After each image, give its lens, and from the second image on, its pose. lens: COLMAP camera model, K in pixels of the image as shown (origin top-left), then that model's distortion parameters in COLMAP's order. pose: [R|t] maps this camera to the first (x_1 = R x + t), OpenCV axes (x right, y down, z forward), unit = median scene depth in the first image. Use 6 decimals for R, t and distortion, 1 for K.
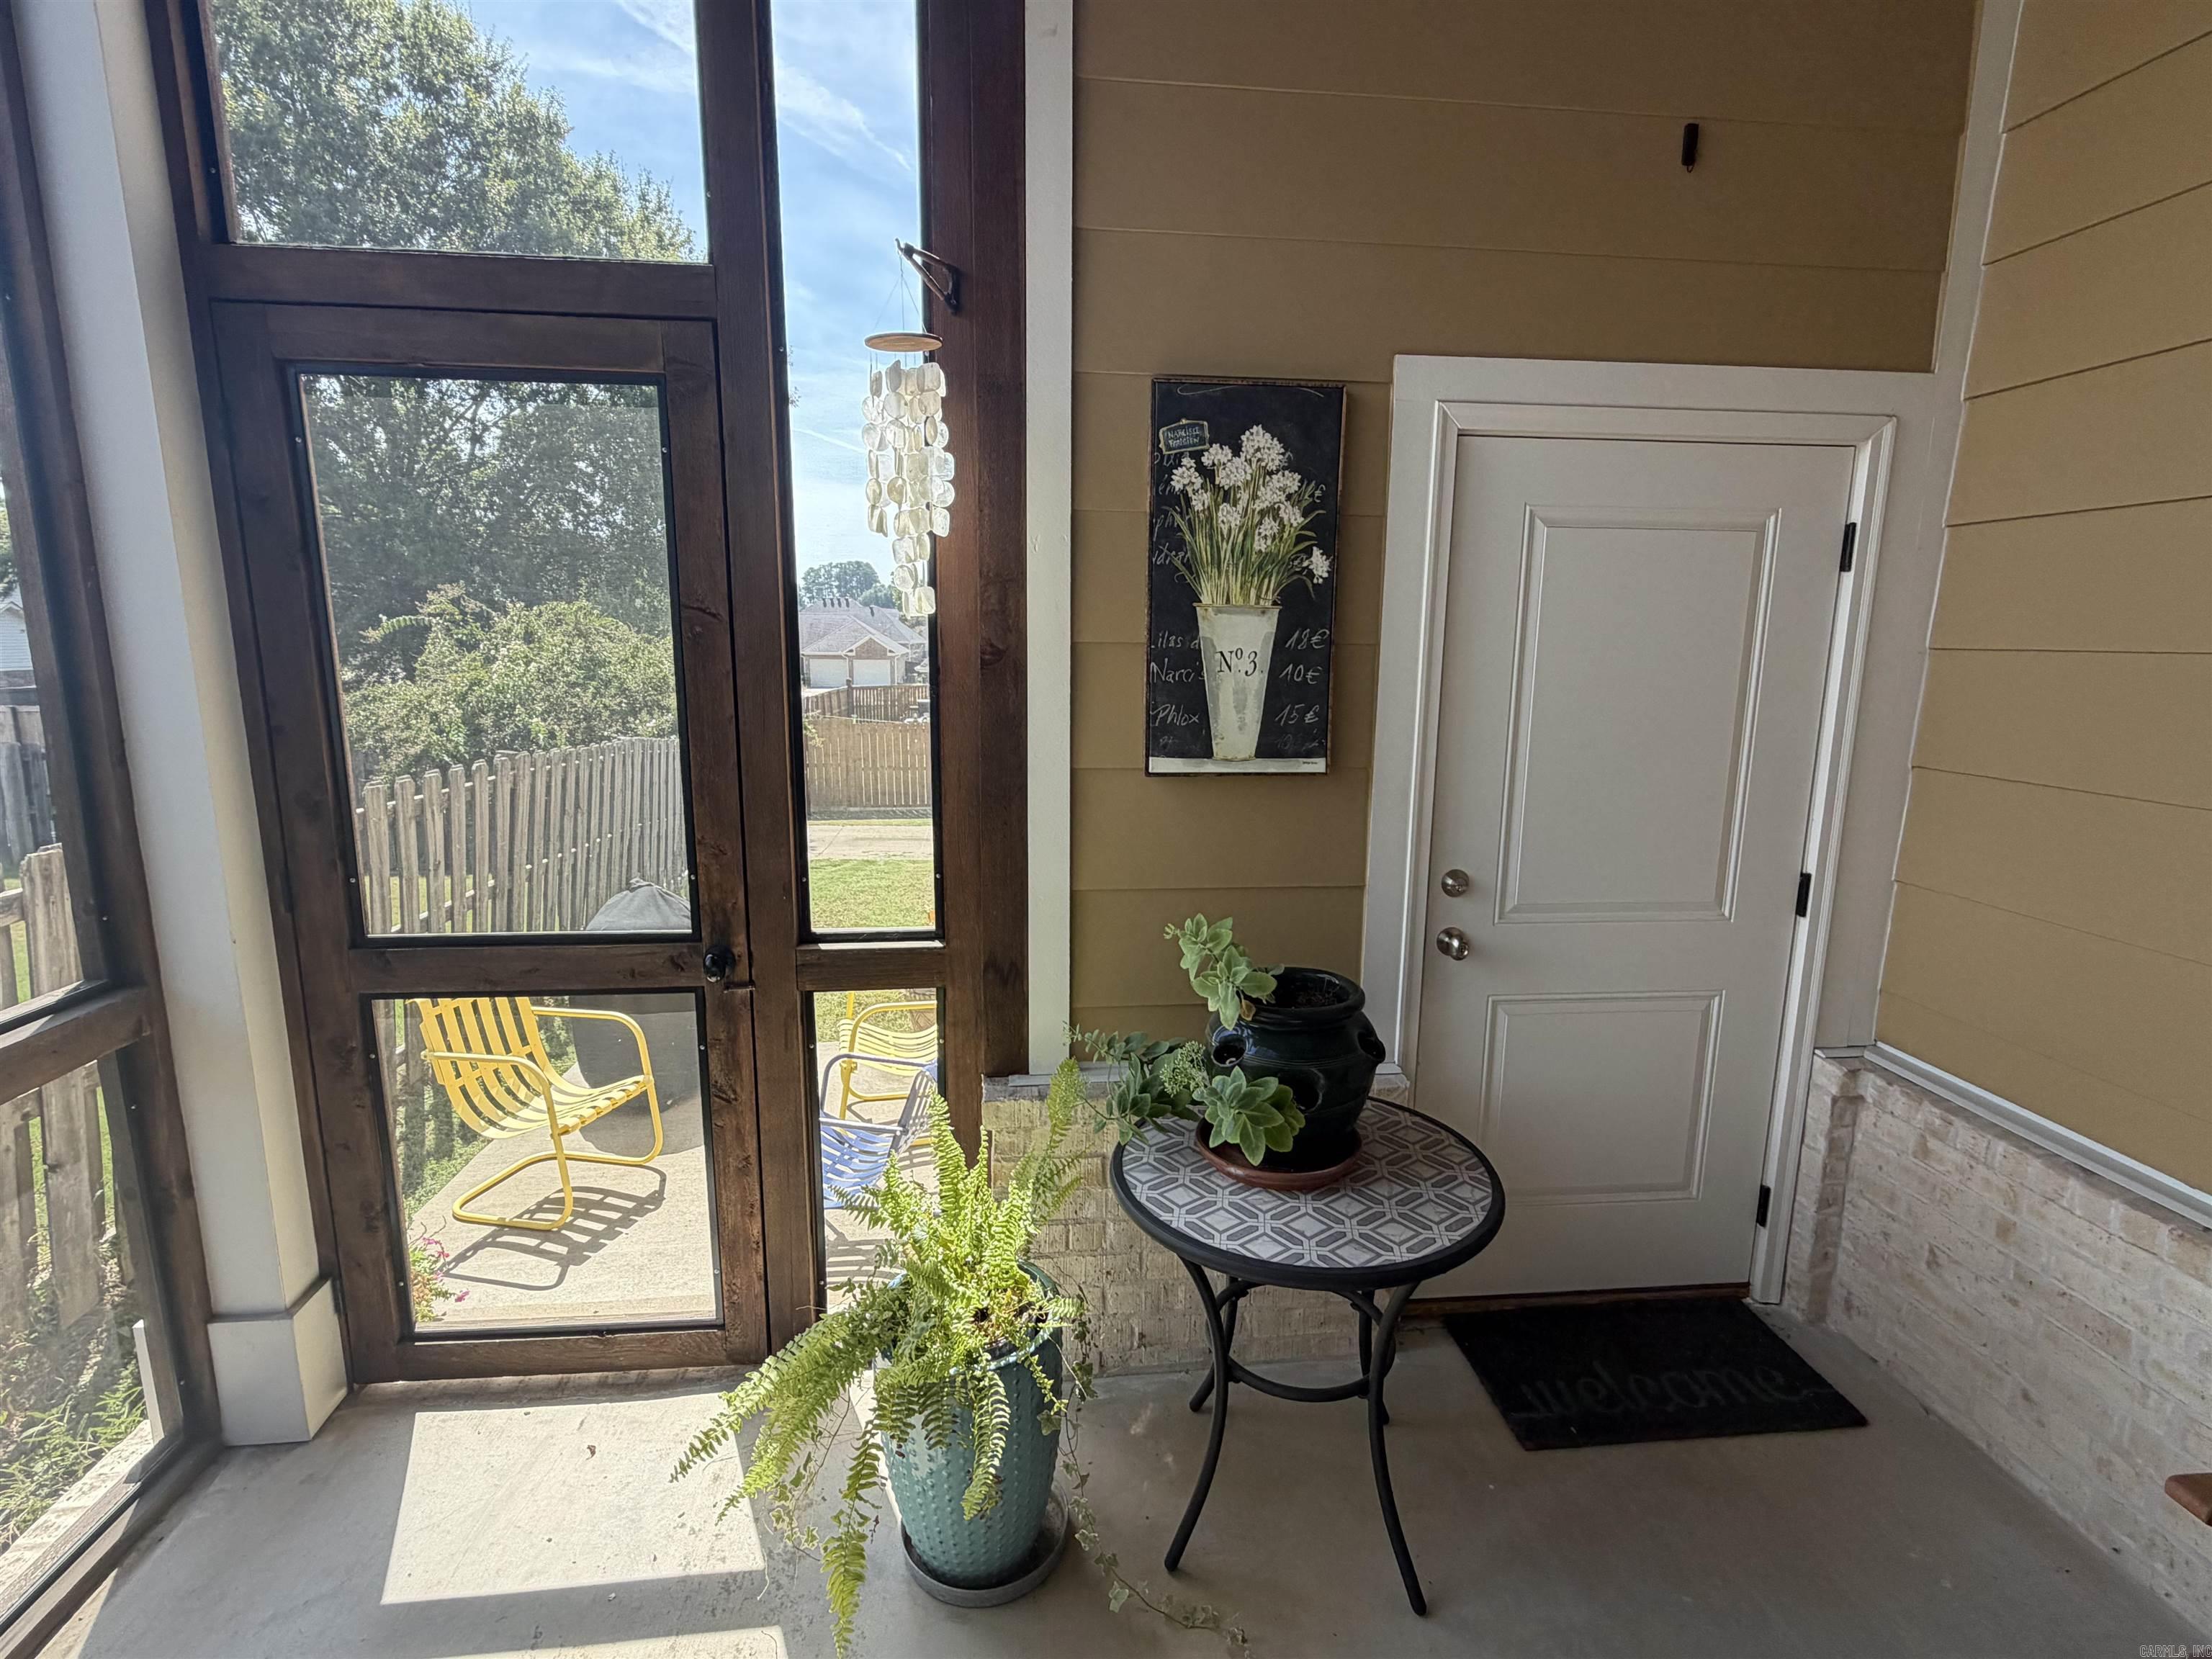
lens RADIAL K [[1078.2, 0, 1100.2], [0, 1078.2, 830.6], [0, 0, 1]] dist [-0.004407, -0.000553]
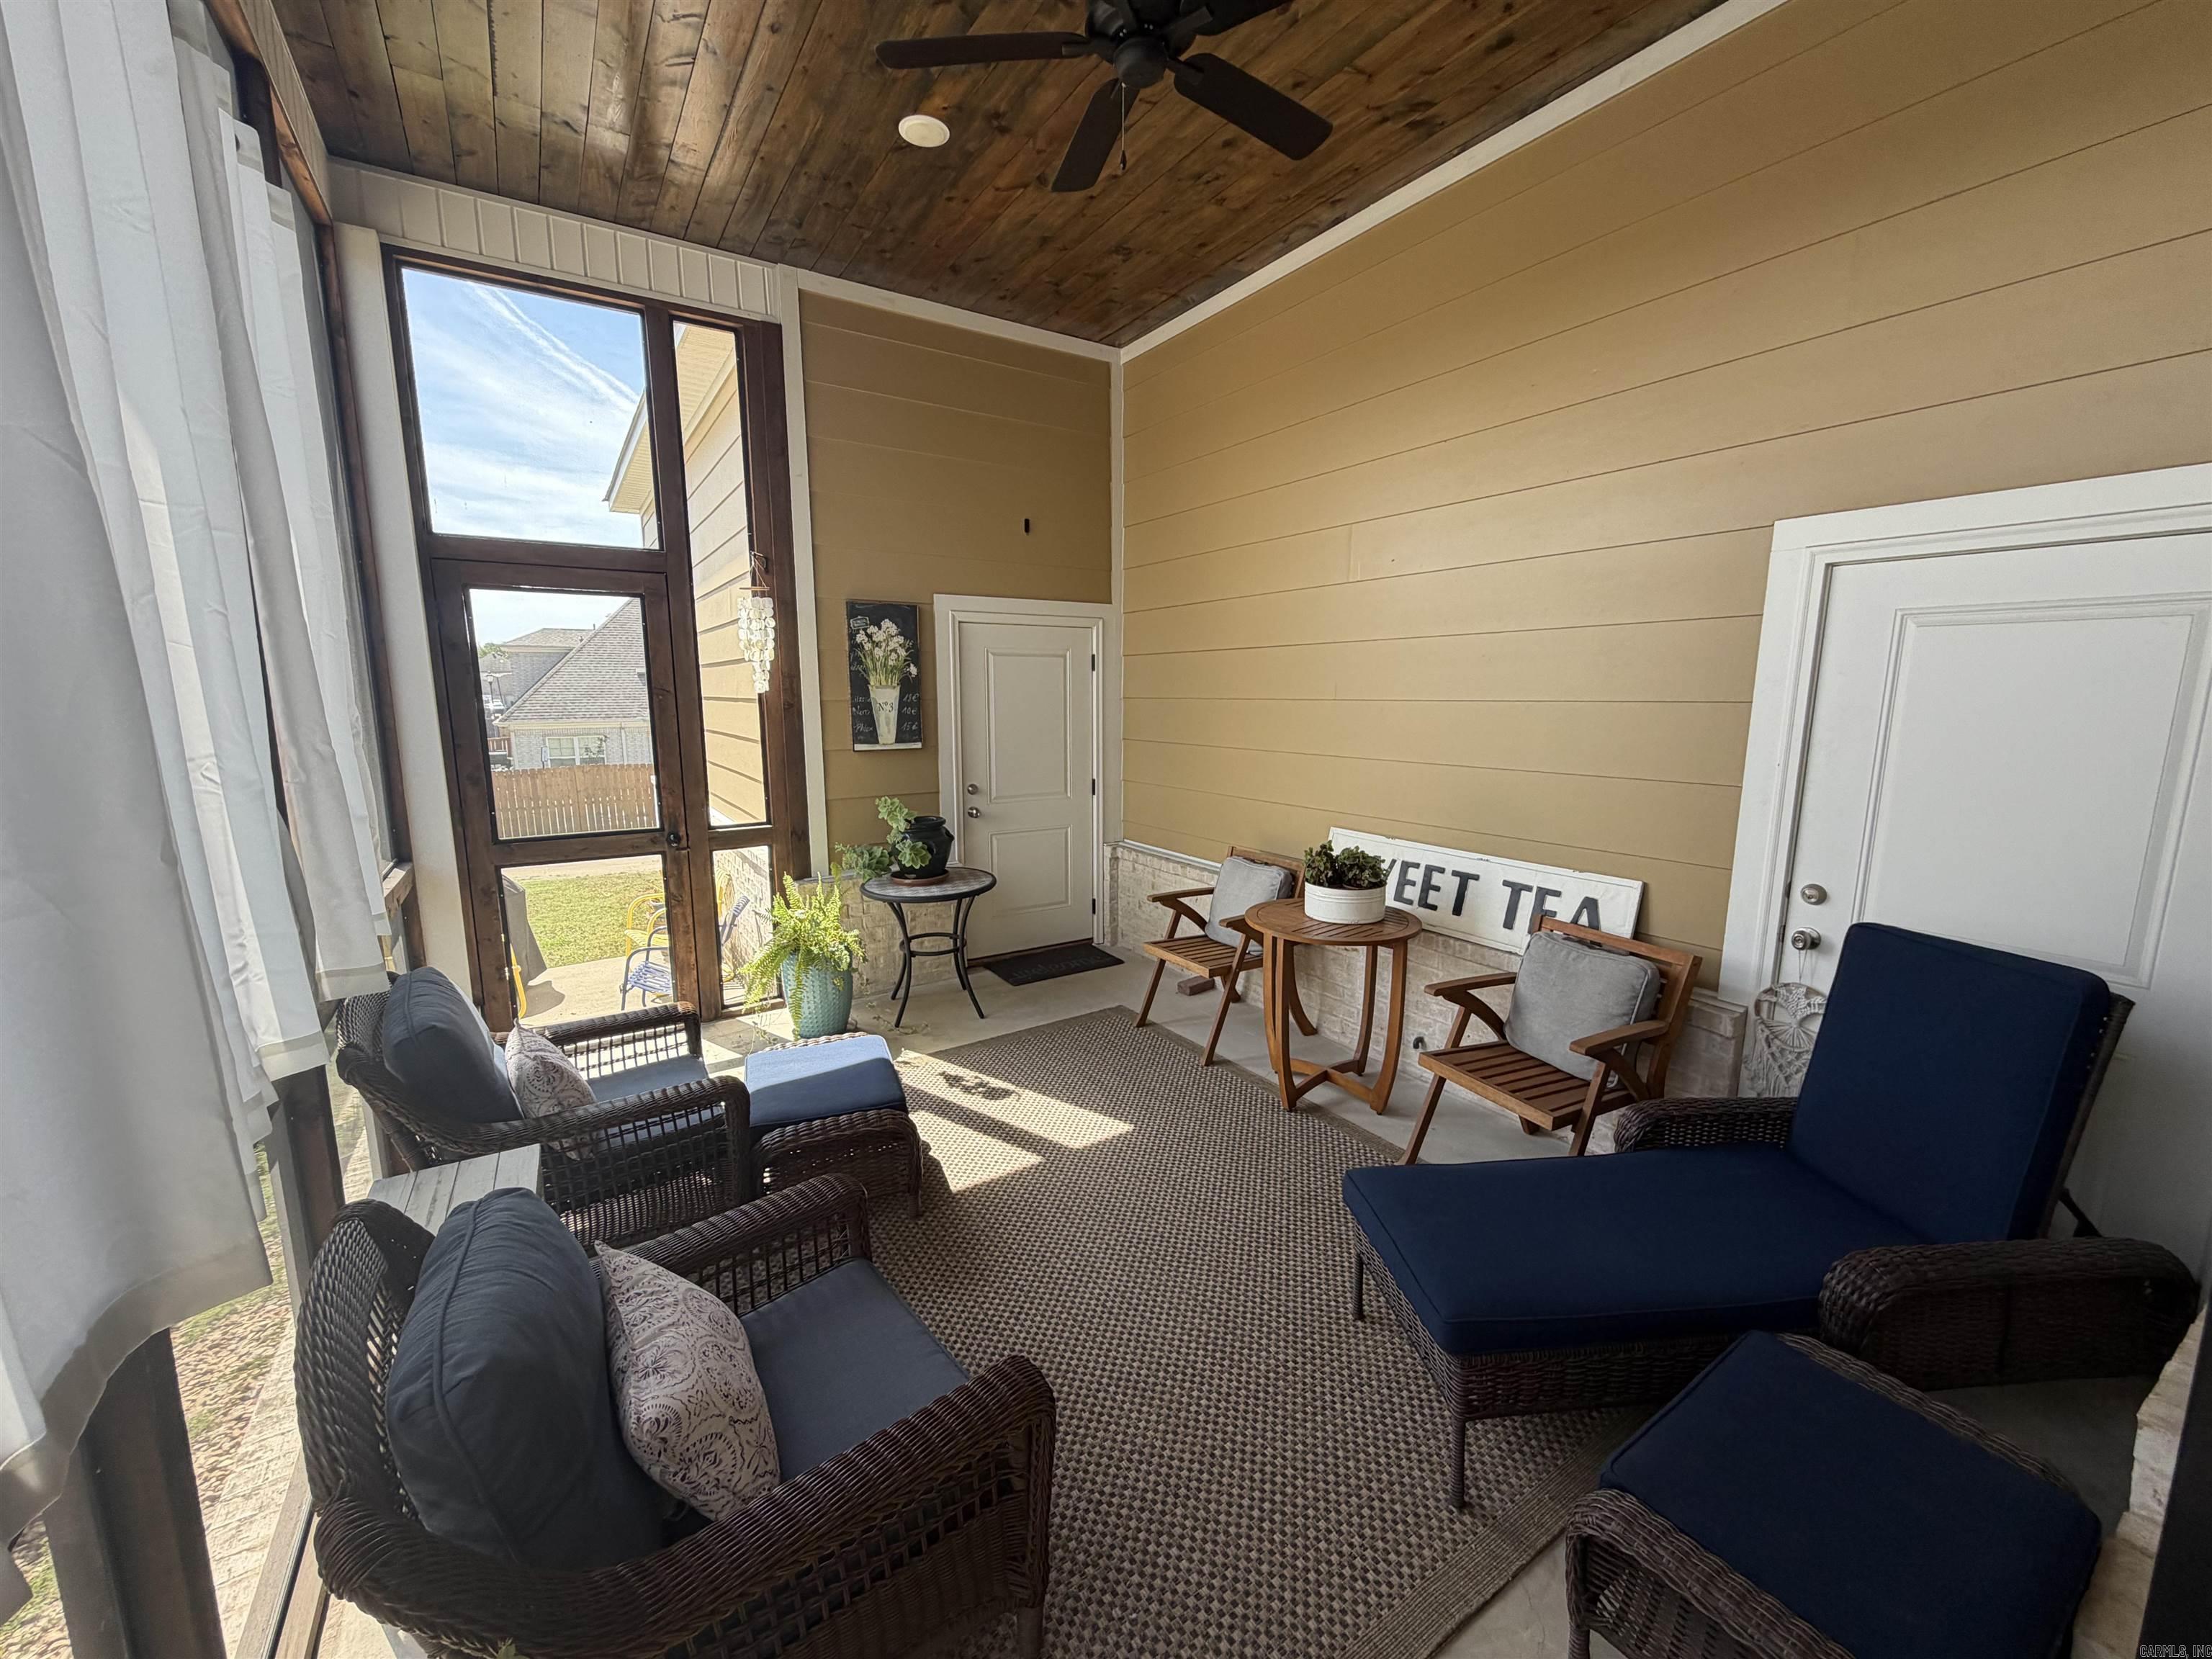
lens RADIAL K [[884.2, 0, 1102.8], [0, 884.2, 834.6], [0, 0, 1]] dist [0.004084, 0.000121]
pose [[0.891175, -0.083428, 0.445922, -0.384117], [0.087205, 0.996117, 0.012086, 0.172863], [-0.445198, 0.028116, 0.894990, -1.147181]]
